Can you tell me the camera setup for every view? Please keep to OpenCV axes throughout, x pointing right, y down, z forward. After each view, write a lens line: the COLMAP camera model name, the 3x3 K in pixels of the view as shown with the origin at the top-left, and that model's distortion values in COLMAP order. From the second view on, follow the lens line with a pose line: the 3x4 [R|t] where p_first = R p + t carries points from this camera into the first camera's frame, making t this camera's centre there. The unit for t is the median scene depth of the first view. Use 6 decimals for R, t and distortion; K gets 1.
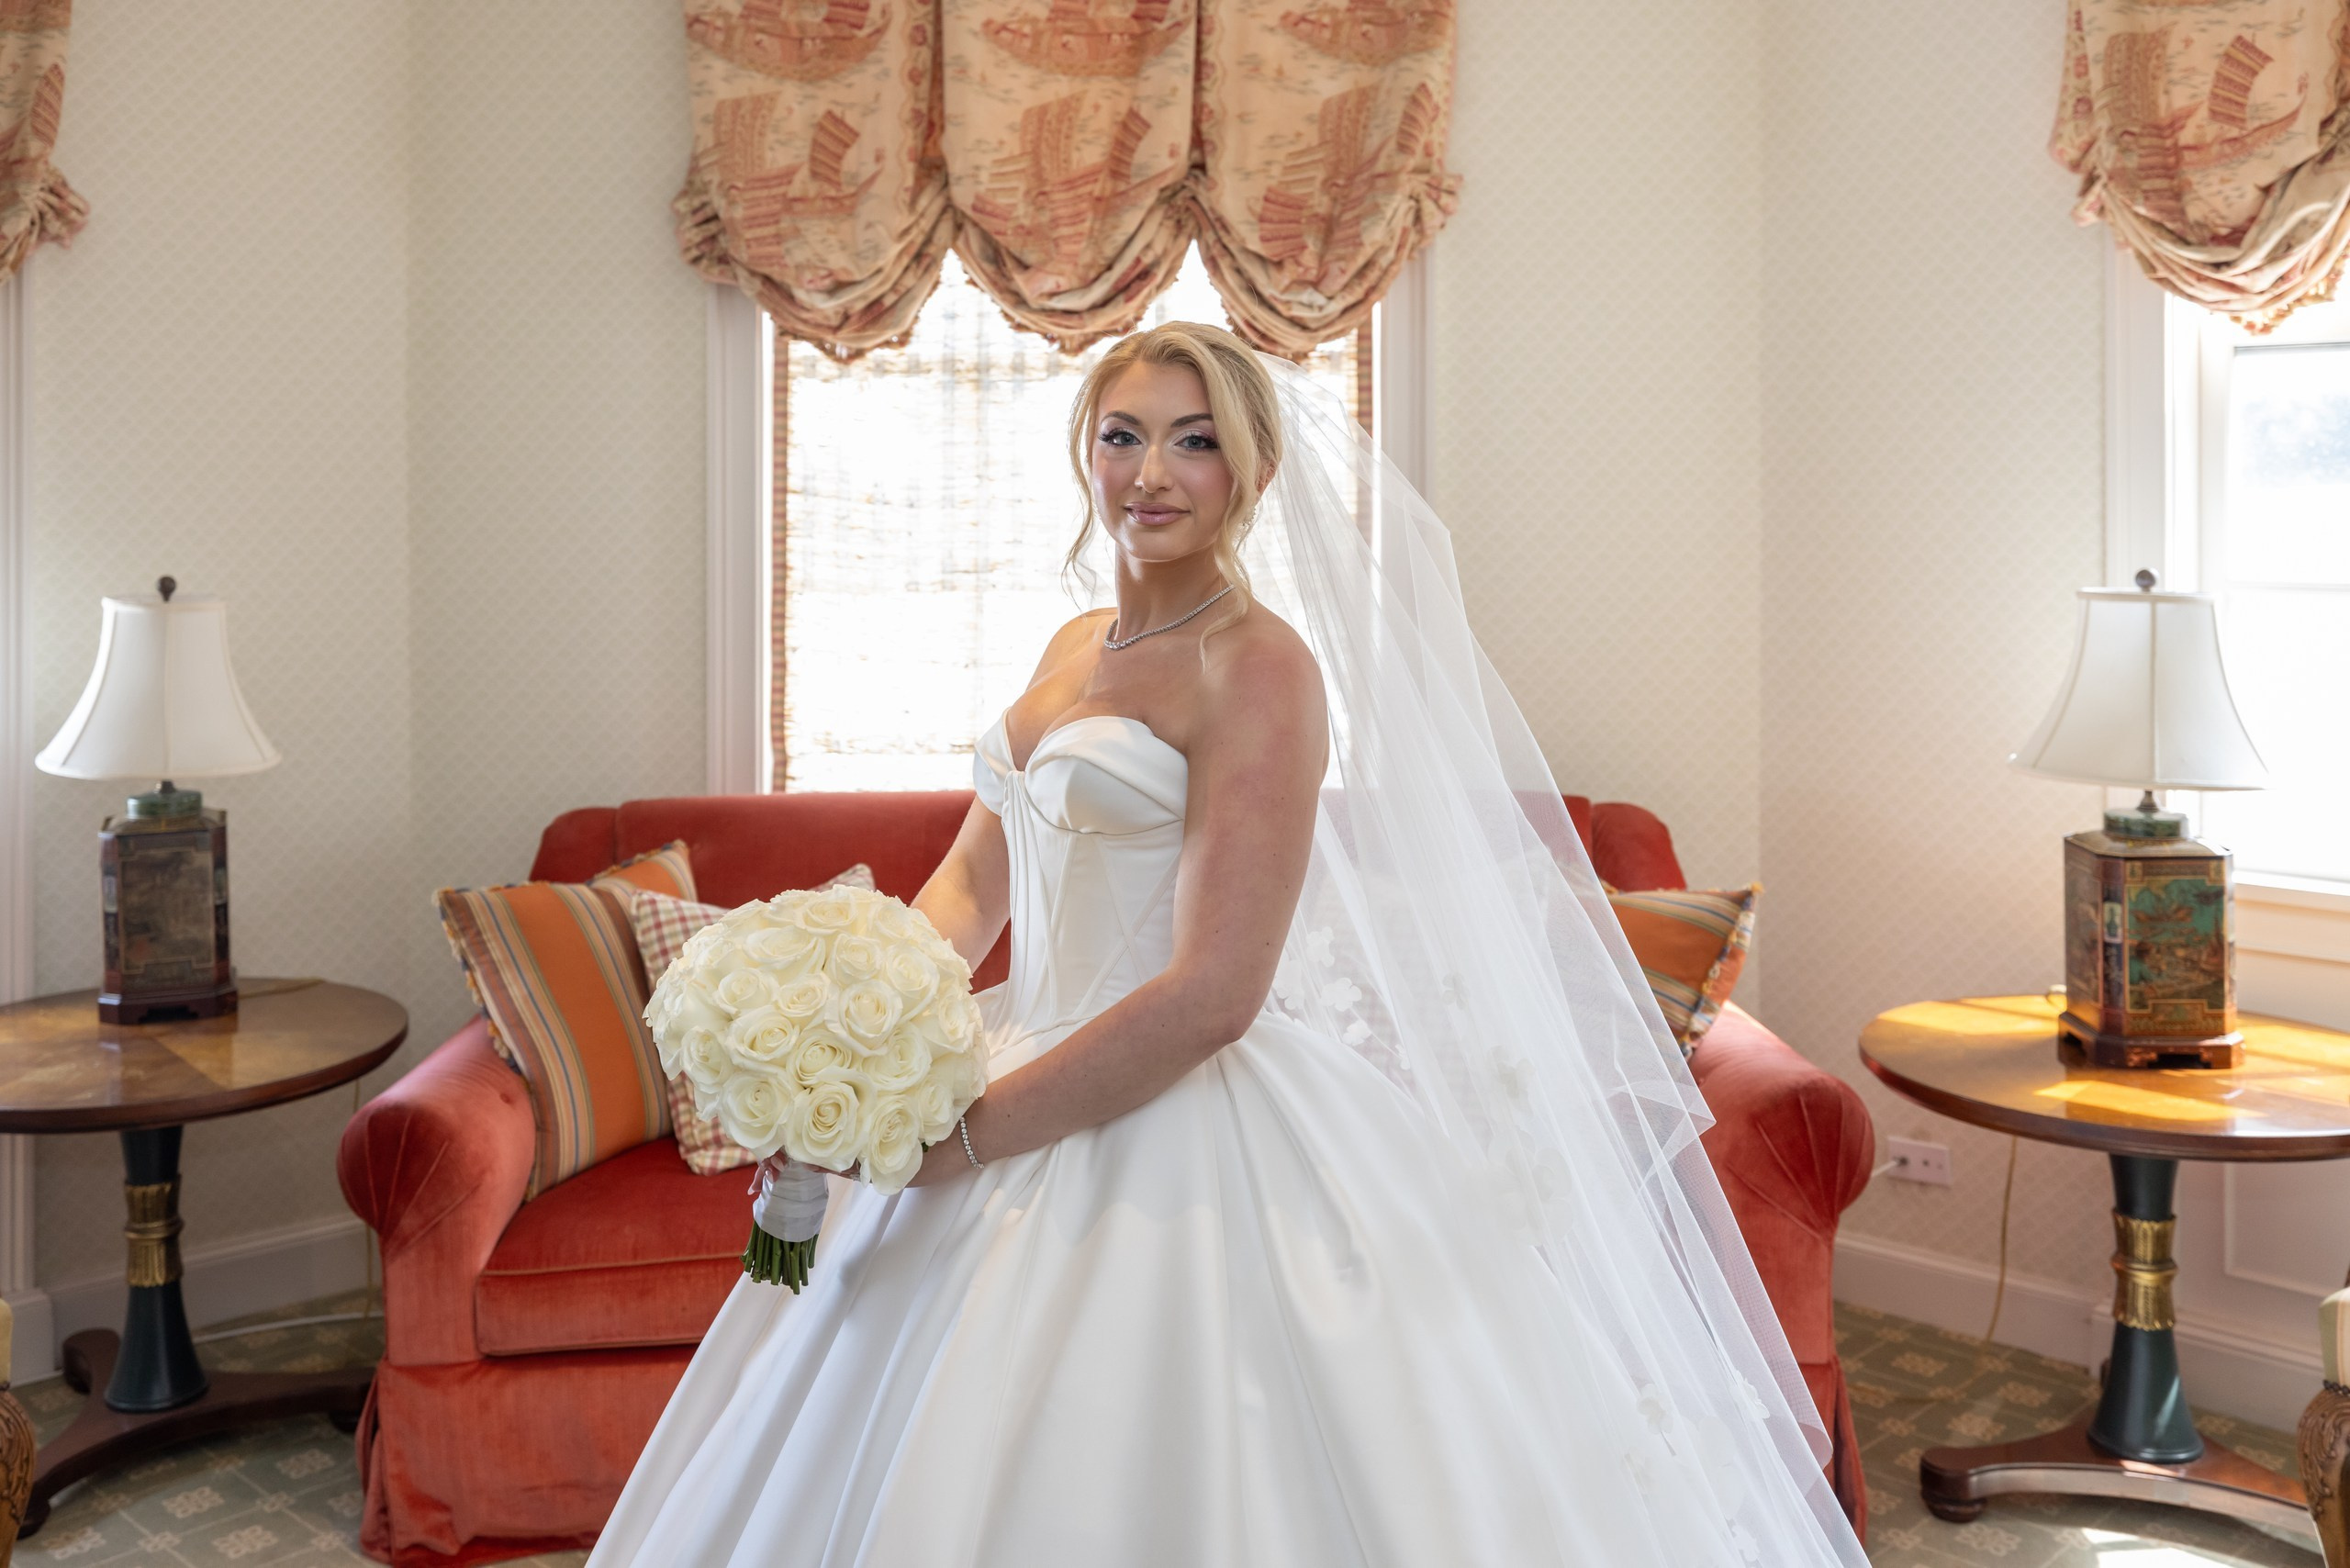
lens RADIAL K [[2429.5, 0, 1003.7], [0, 2429.5, 584.9], [0, 0, 1]] dist [-0.010120, 0.000000]
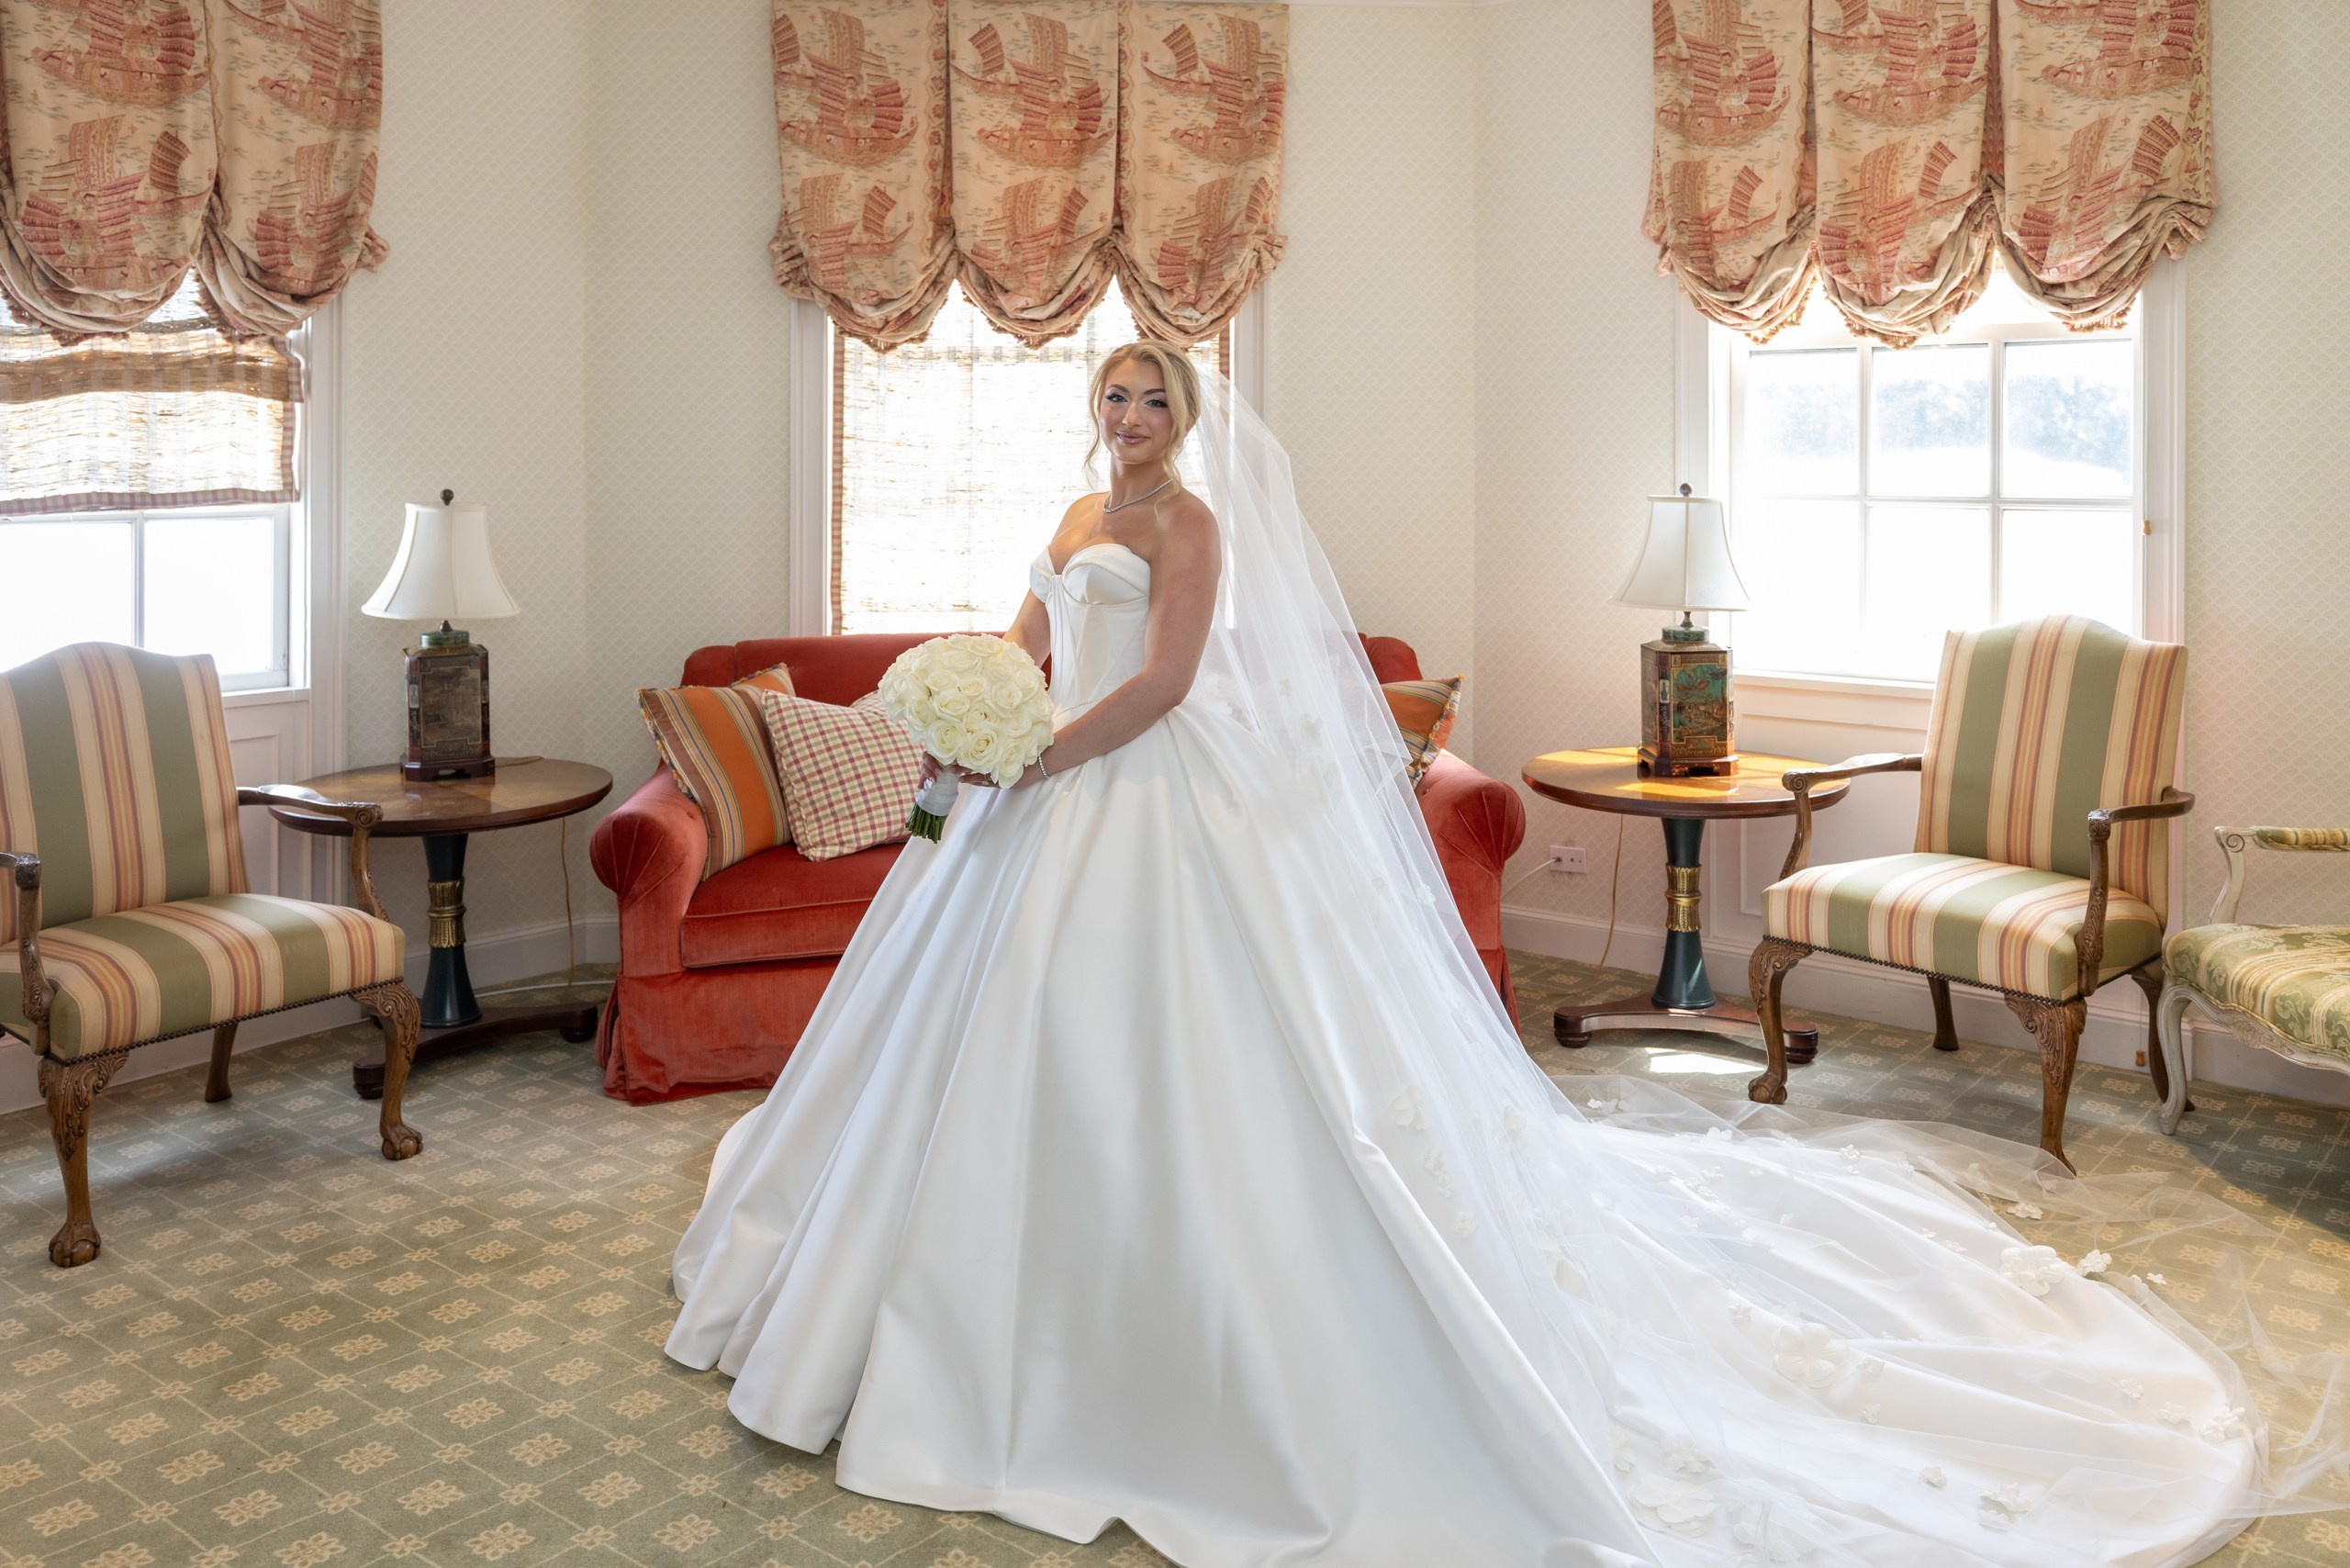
lens RADIAL K [[2207.9, 0, 1029.1], [0, 2207.9, 597.2], [0, 0, 1]] dist [-0.020744, 0.000000]
pose [[0.997249, -0.000289, 0.074130, -0.083622], [-0.001609, 0.999672, 0.025547, 0.028489], [-0.074113, -0.025596, 0.996921, -0.417688]]
